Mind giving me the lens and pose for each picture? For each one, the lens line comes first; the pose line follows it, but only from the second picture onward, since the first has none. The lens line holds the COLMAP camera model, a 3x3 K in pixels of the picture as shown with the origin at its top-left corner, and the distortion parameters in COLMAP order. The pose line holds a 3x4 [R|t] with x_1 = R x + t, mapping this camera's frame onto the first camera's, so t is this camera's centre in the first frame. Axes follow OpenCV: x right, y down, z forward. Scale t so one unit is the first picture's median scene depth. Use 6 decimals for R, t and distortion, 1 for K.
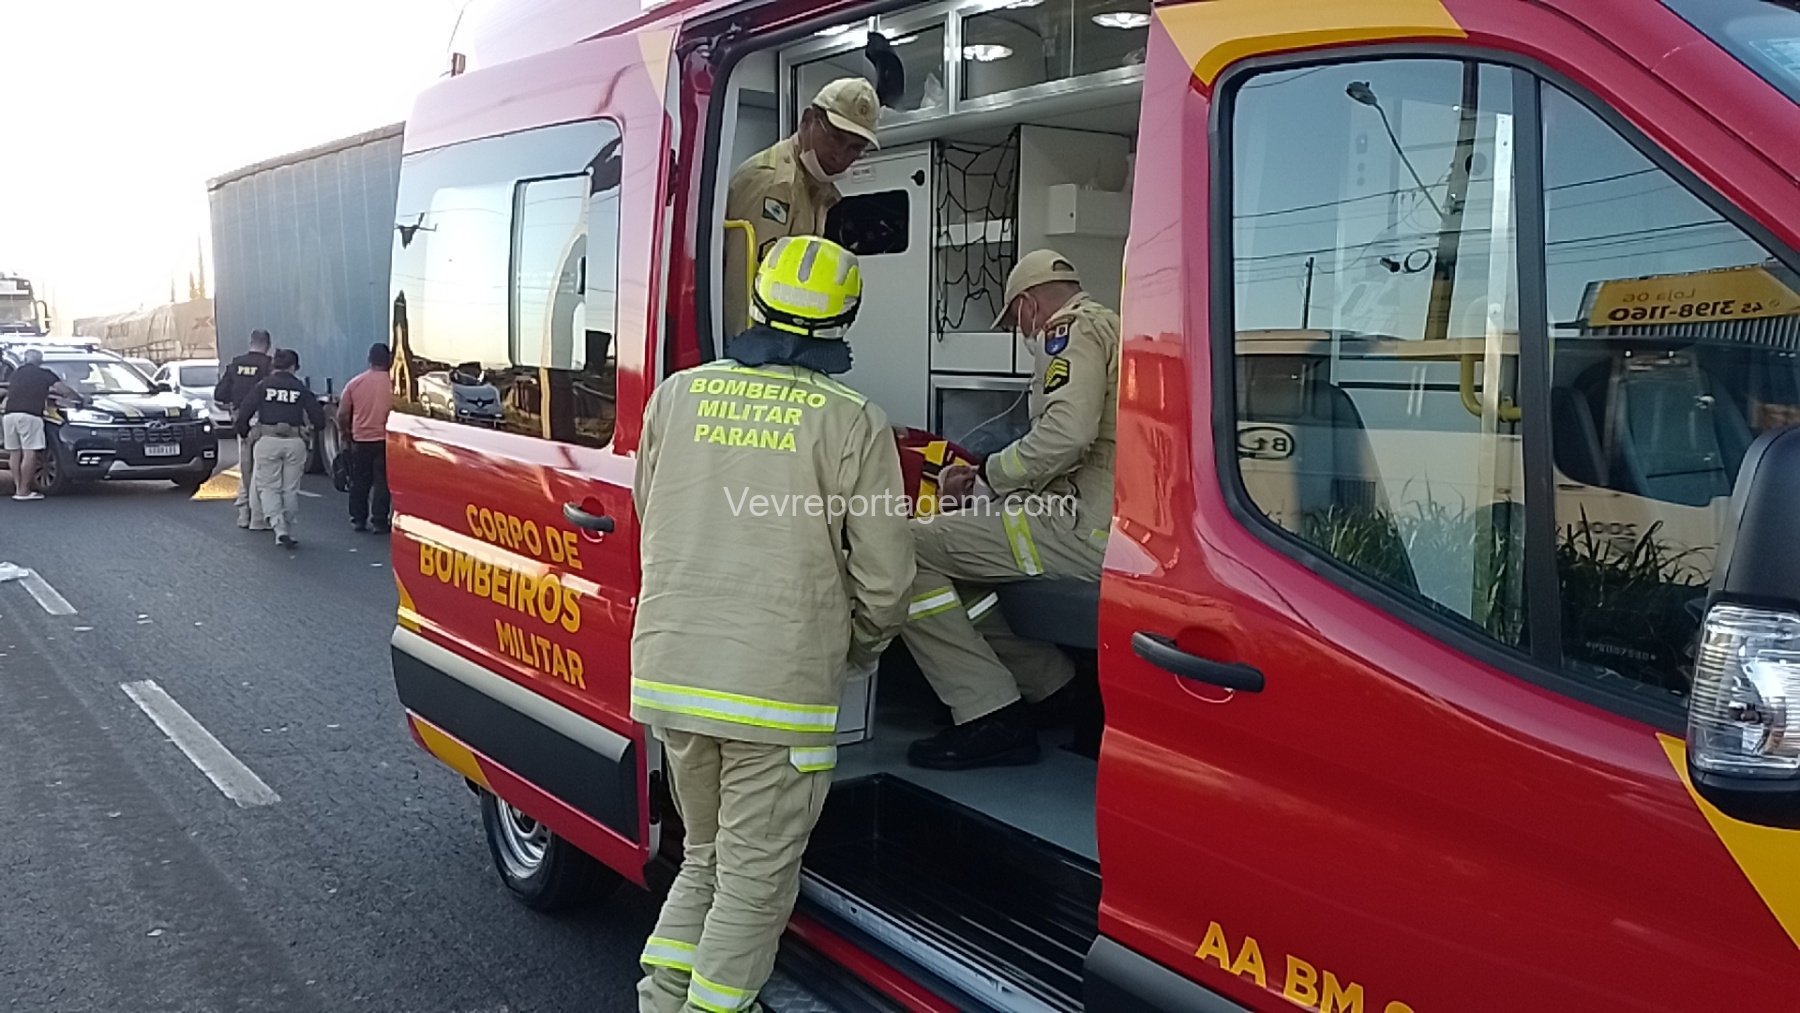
lens RADIAL K [[1562.0, 0, 778.4], [0, 1562.0, 499.9], [0, 0, 1]] dist [0.081405, -0.002143]
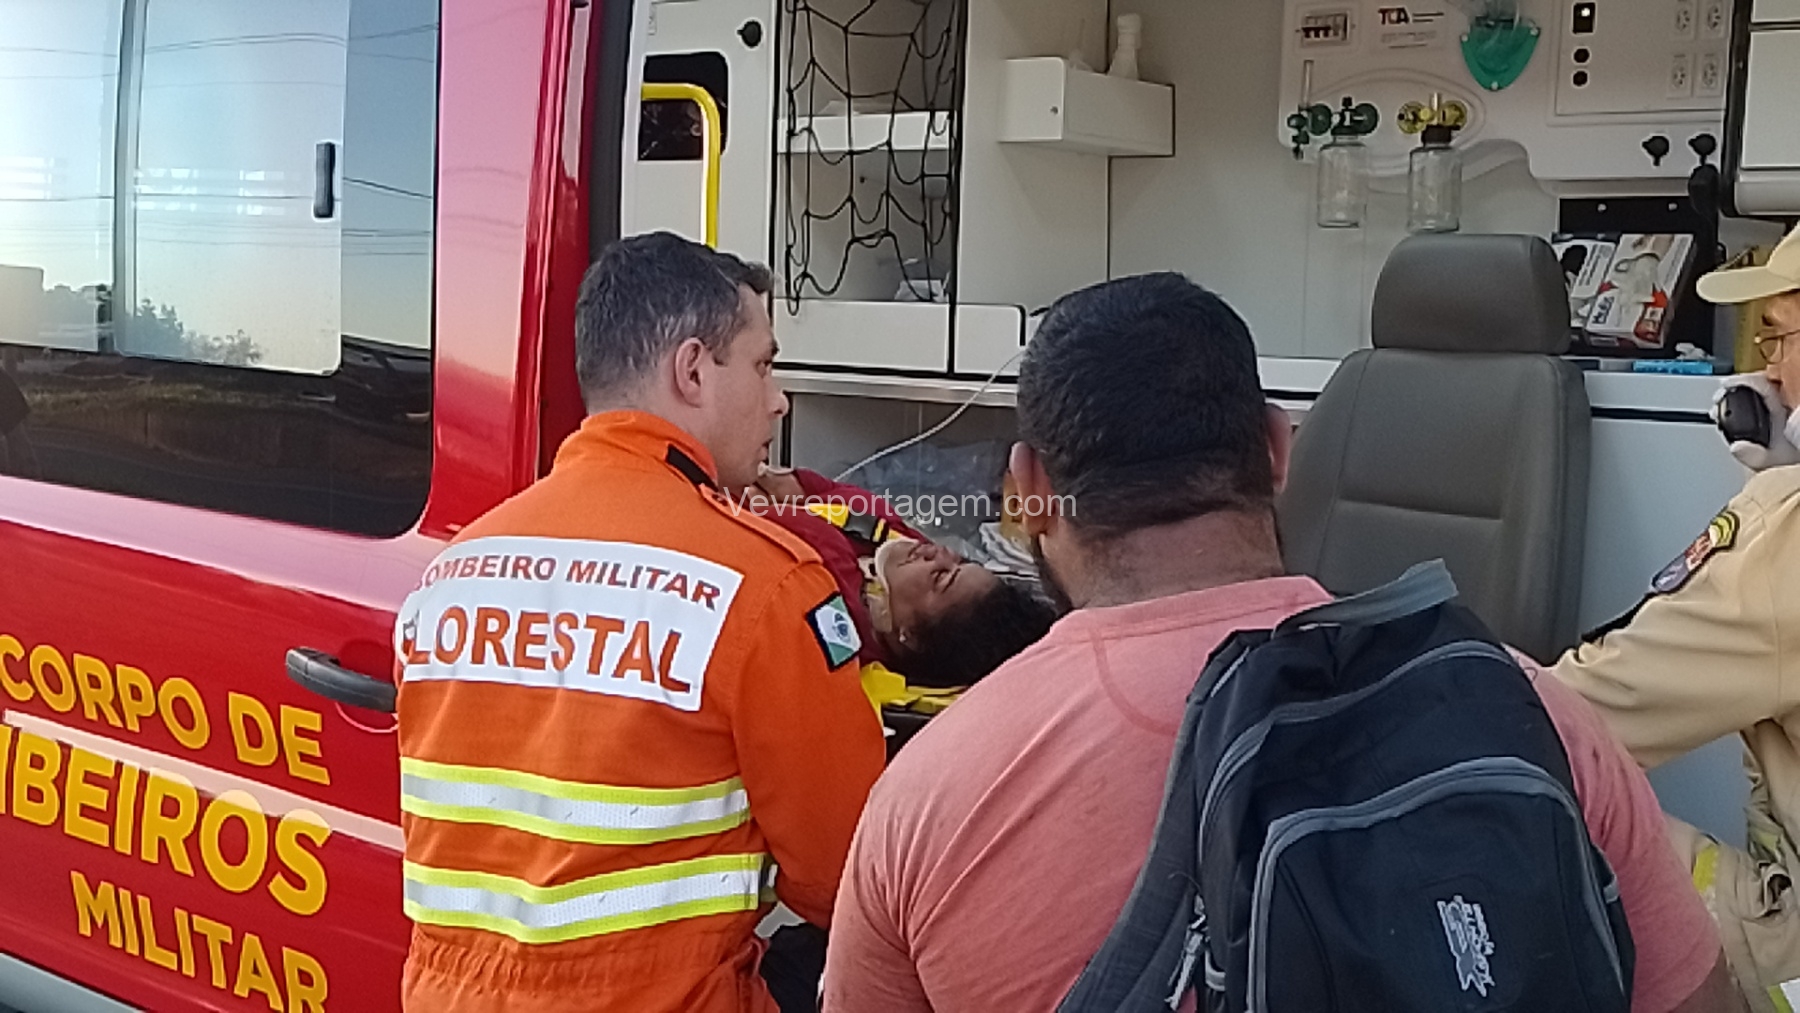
lens RADIAL K [[2048.3, 0, 762.3], [0, 2048.3, 504.8], [0, 0, 1]] dist [0.056558, 0.039752]
pose [[0.946077, -0.011011, 0.323756, -0.175311], [0.008413, 0.999920, 0.009421, -0.040800], [-0.323834, -0.006189, 0.946094, 0.303343]]
